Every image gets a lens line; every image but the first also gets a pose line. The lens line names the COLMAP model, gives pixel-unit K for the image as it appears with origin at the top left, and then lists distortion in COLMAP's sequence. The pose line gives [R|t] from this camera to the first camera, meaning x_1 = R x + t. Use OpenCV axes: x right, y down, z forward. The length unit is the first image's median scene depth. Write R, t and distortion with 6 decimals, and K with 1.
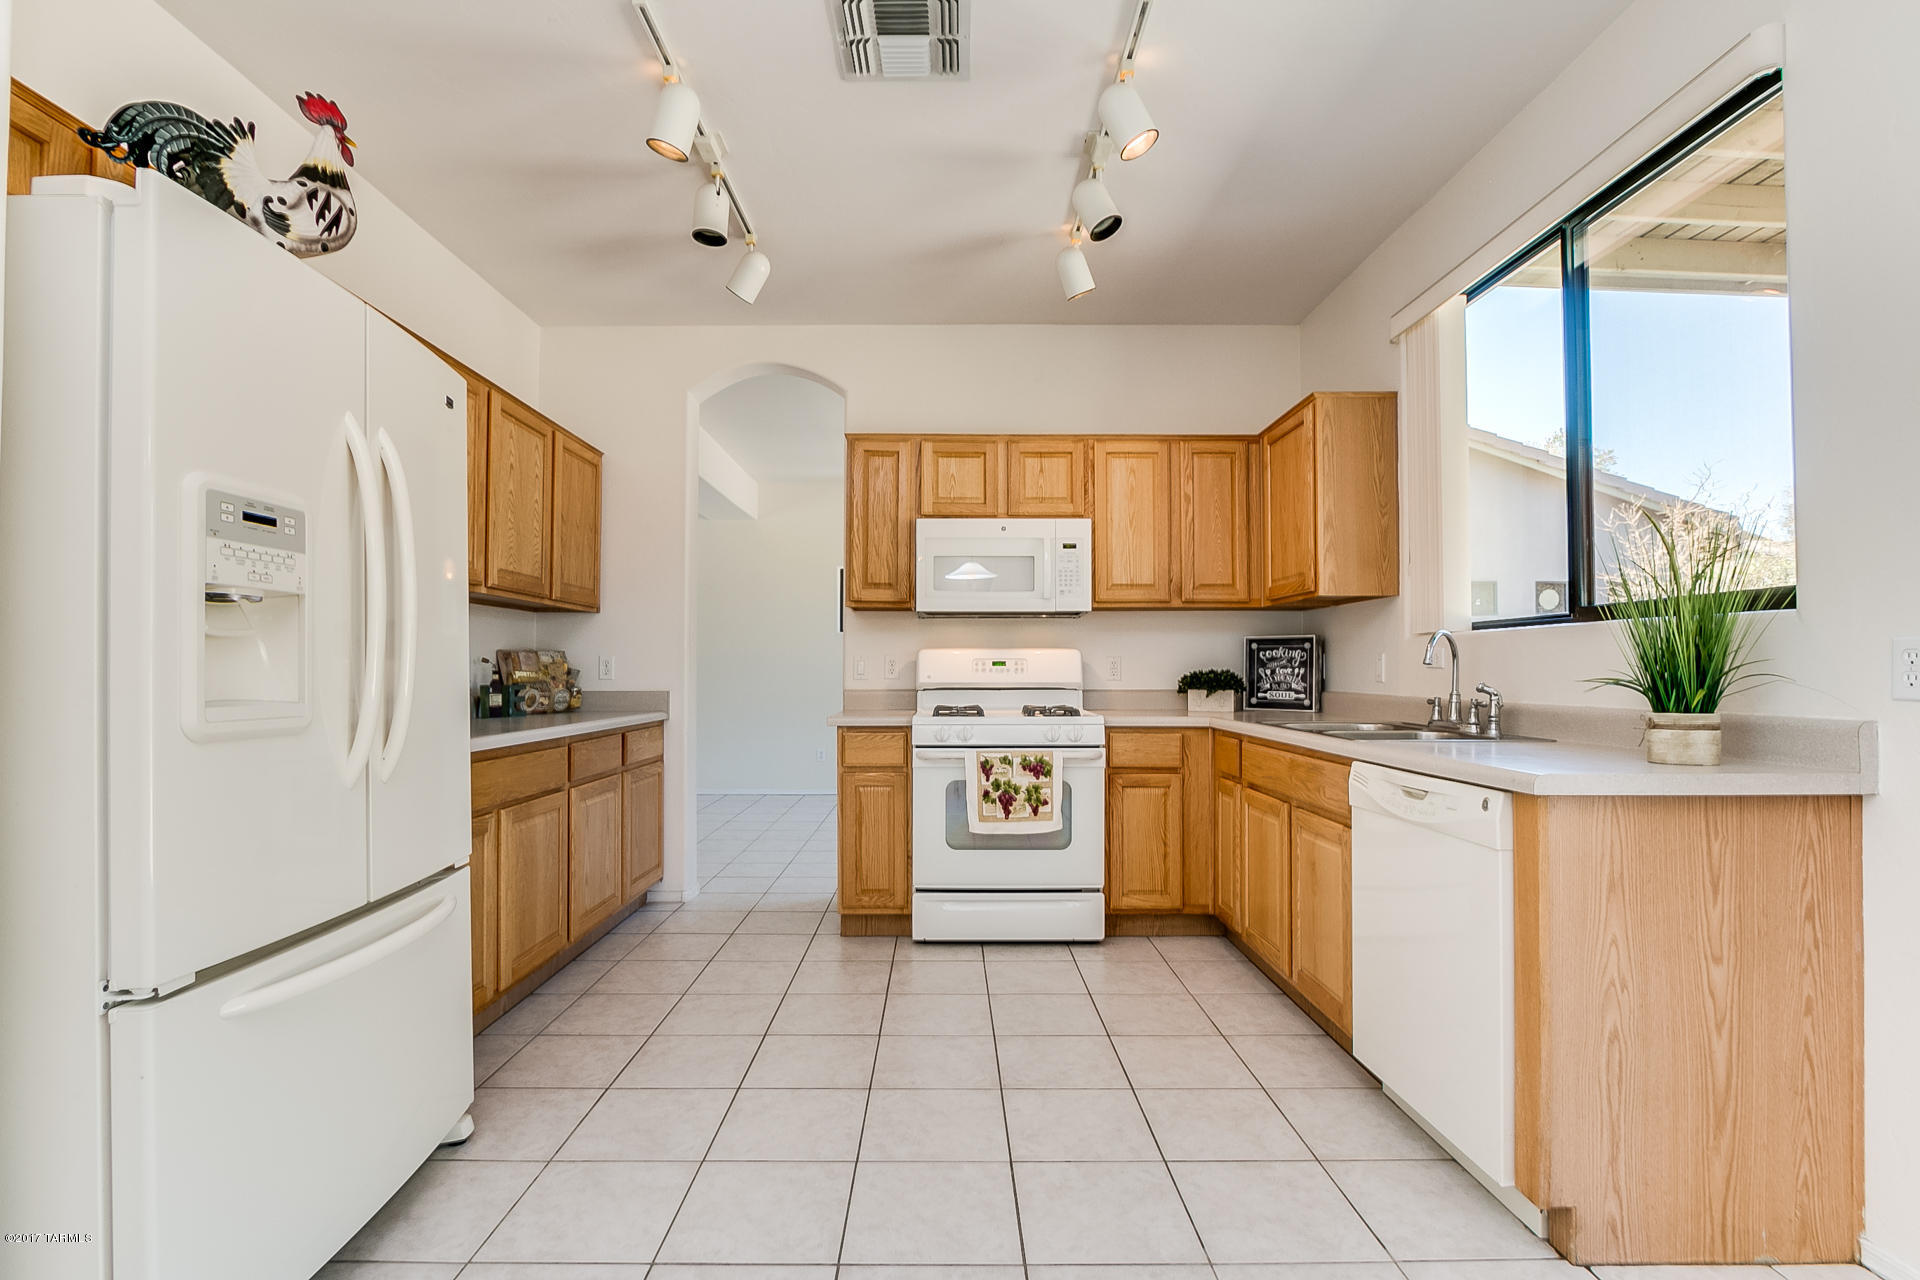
lens RADIAL K [[889.5, 0, 948.7], [0, 889.5, 660.3], [0, 0, 1]] dist [-0.014924, 0.000380]
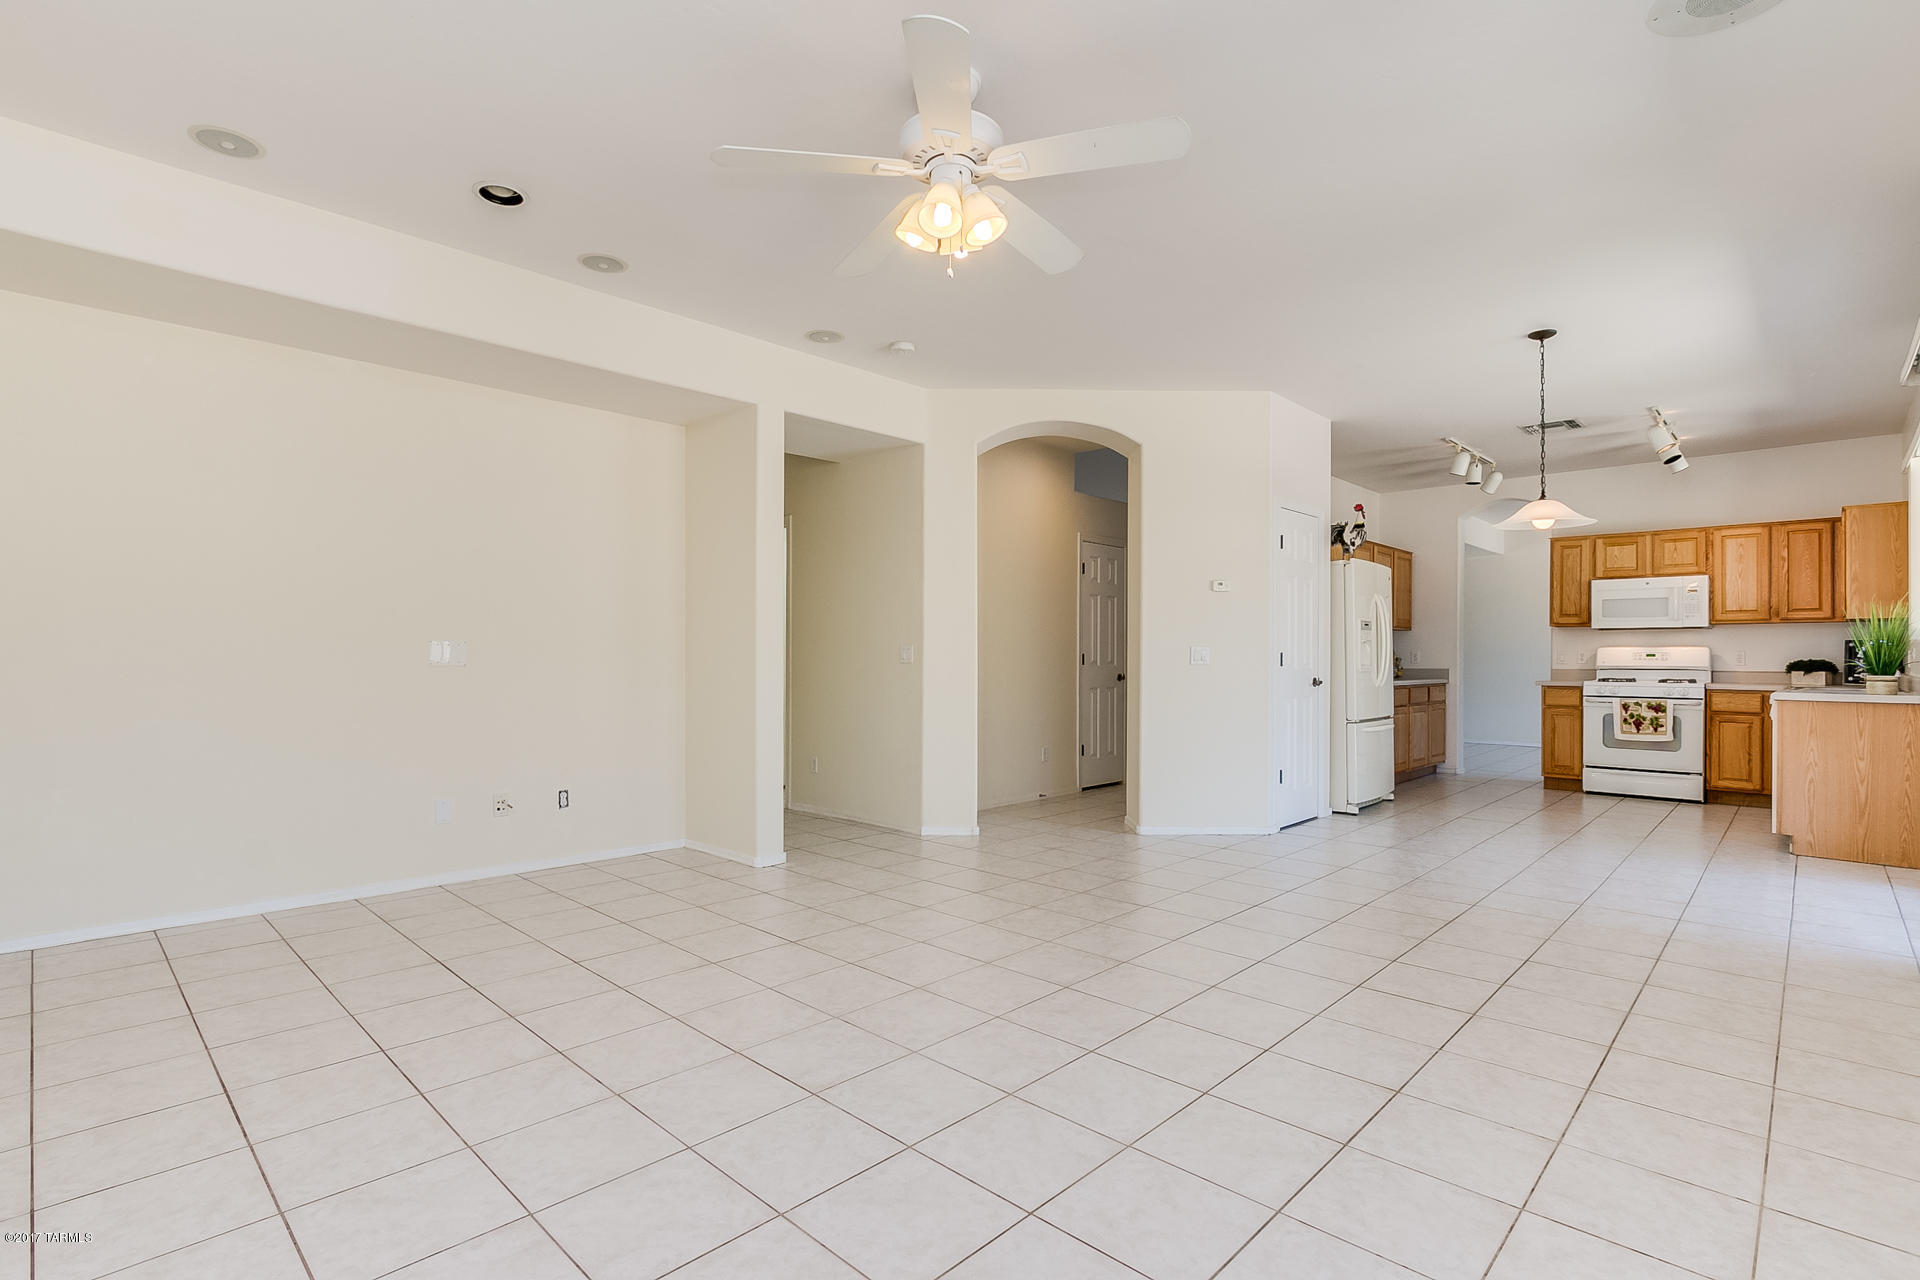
lens RADIAL K [[889.5, 0, 939.7], [0, 889.5, 660.5], [0, 0, 1]] dist [-0.014924, 0.000380]
pose [[0.702174, 0.004762, -0.711989, 0.337844], [0.004940, 0.999921, 0.011560, -0.014531], [0.711988, -0.011635, 0.702095, -1.370069]]
